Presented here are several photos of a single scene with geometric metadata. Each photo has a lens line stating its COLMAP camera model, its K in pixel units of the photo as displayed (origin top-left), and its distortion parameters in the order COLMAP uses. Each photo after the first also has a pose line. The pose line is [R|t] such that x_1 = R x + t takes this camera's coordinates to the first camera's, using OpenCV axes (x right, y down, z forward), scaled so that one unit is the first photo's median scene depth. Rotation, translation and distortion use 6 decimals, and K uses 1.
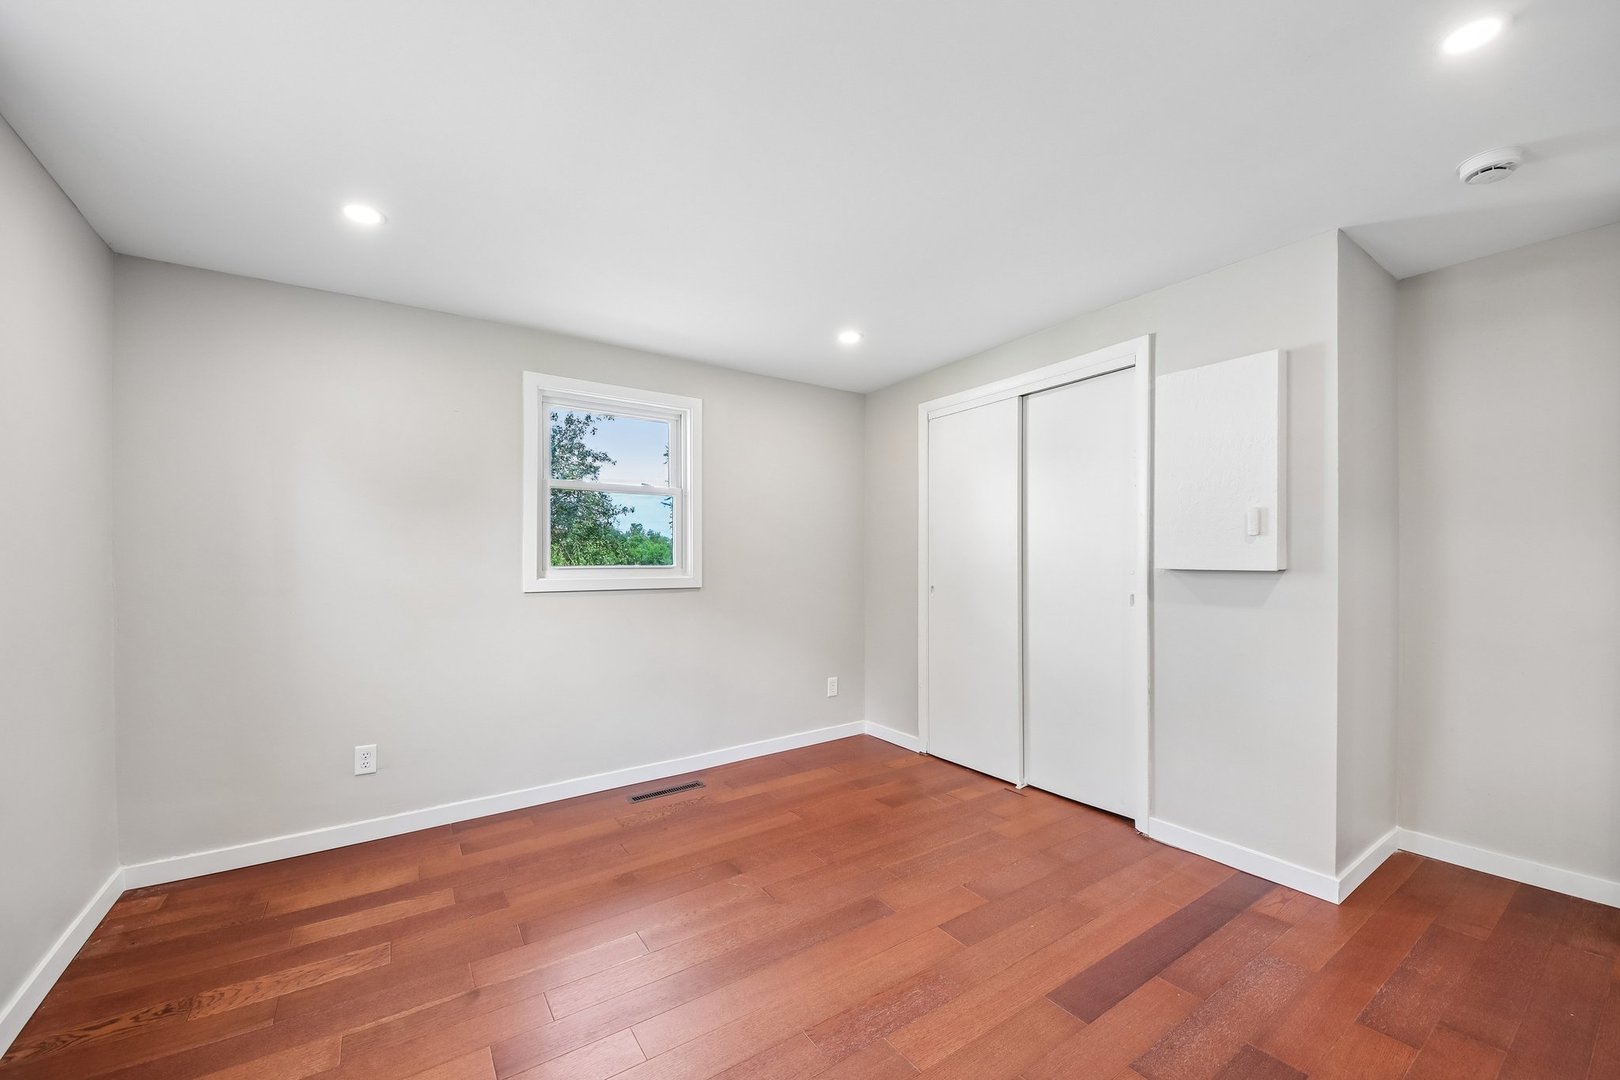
lens RADIAL K [[615.0, 0, 804.4], [0, 615.0, 576.6], [0, 0, 1]] dist [0.012566, -0.004581]
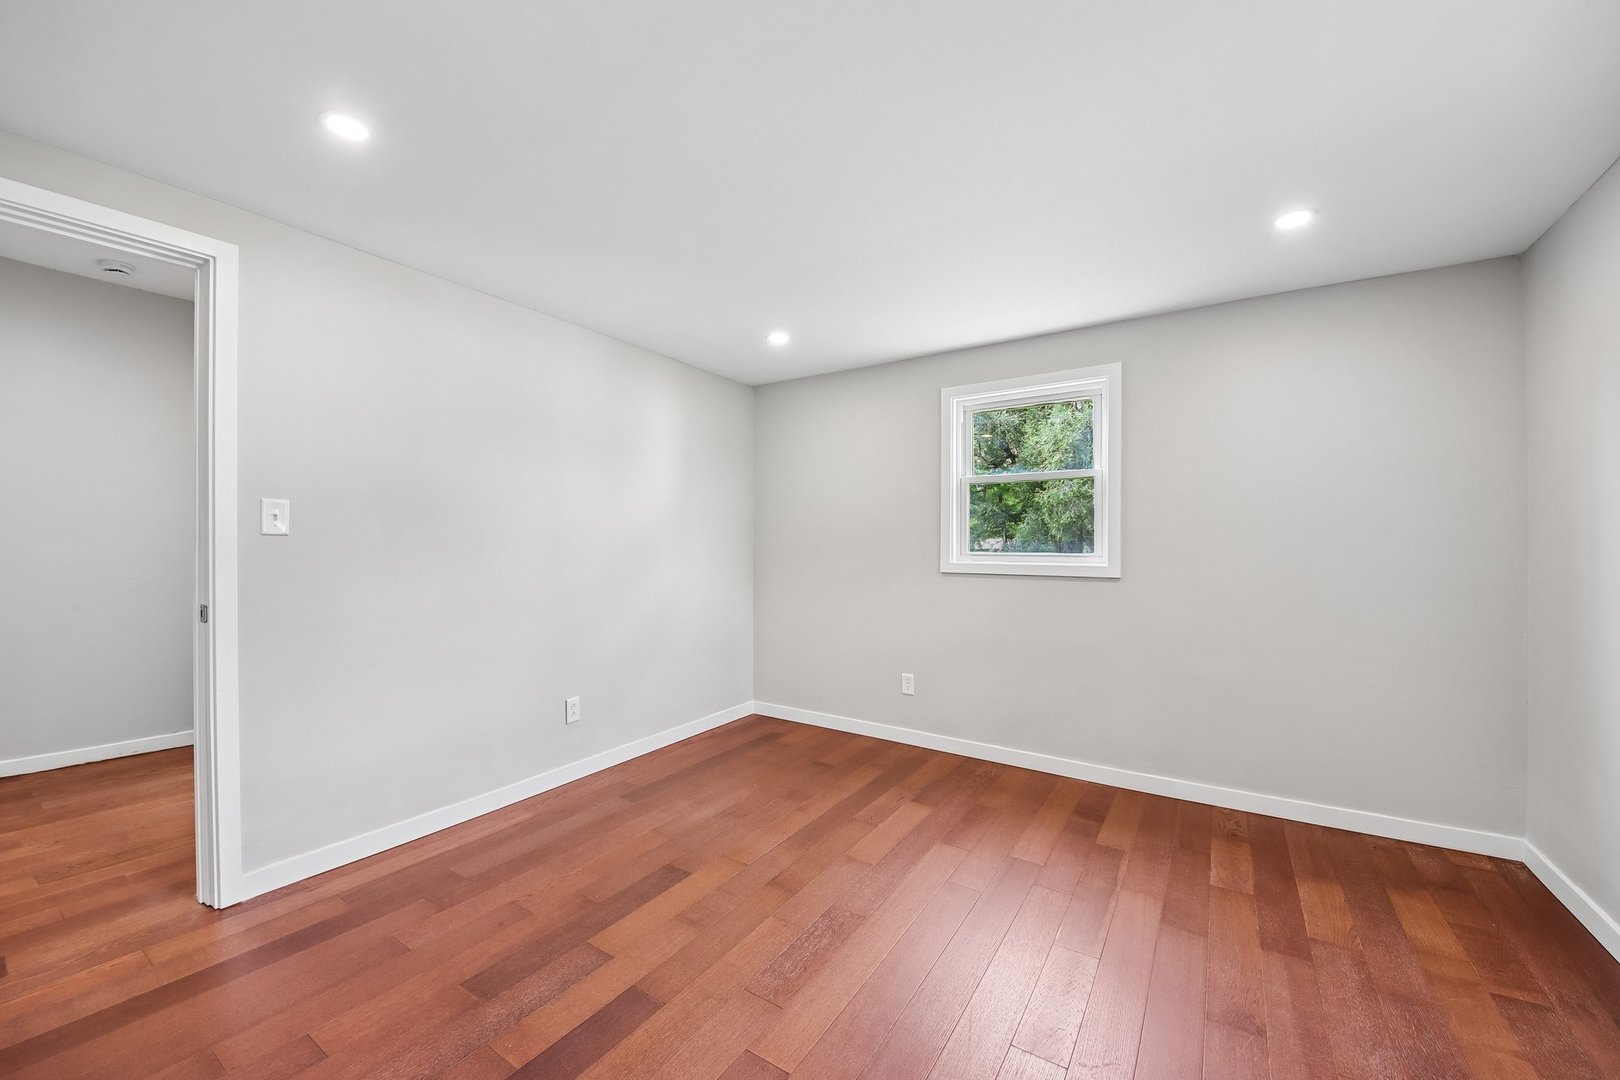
lens RADIAL K [[615.0, 0, 816.3], [0, 615.0, 545.1], [0, 0, 1]] dist [0.012566, -0.004581]
pose [[-0.913616, 0.000556, -0.406577, 0.369803], [-0.011146, 0.999589, 0.026413, -0.038077], [0.406424, 0.028663, -0.913235, 1.277959]]
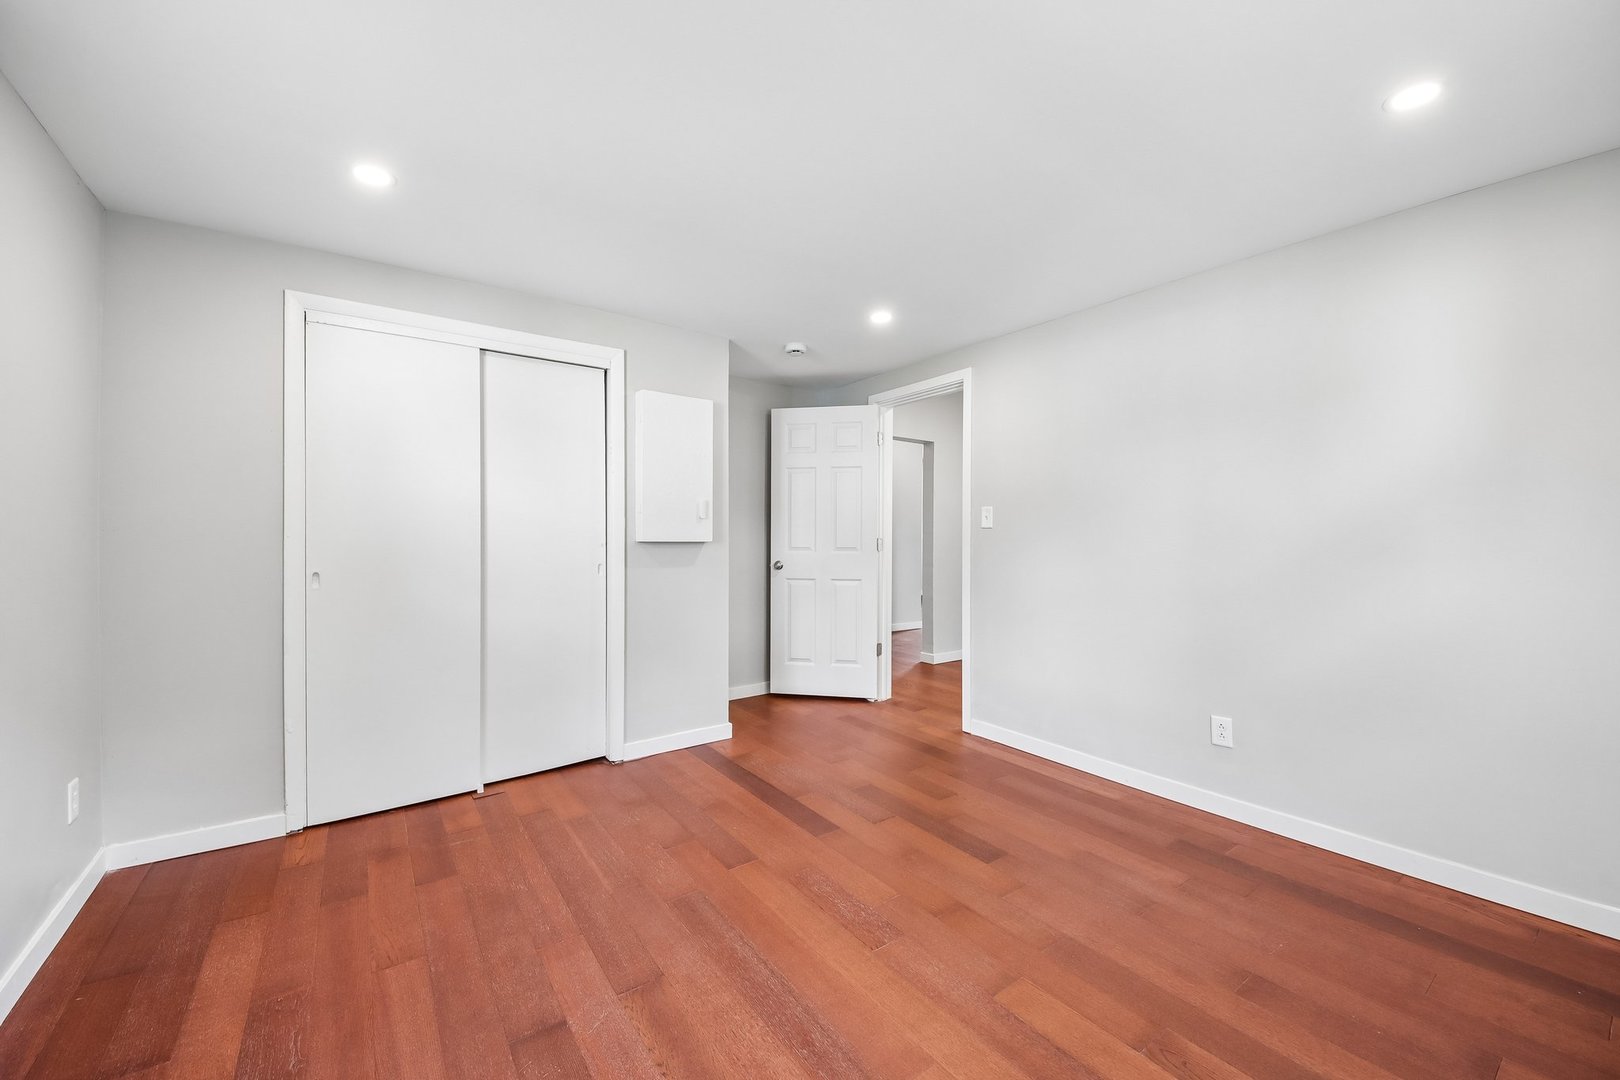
lens RADIAL K [[615.0, 0, 790.9], [0, 615.0, 555.4], [0, 0, 1]] dist [0.012566, -0.004581]
pose [[-0.028850, -0.029911, 0.999136, -0.671491], [0.025164, 0.999214, 0.030640, -0.014267], [-0.999267, 0.026026, -0.028075, 0.710676]]
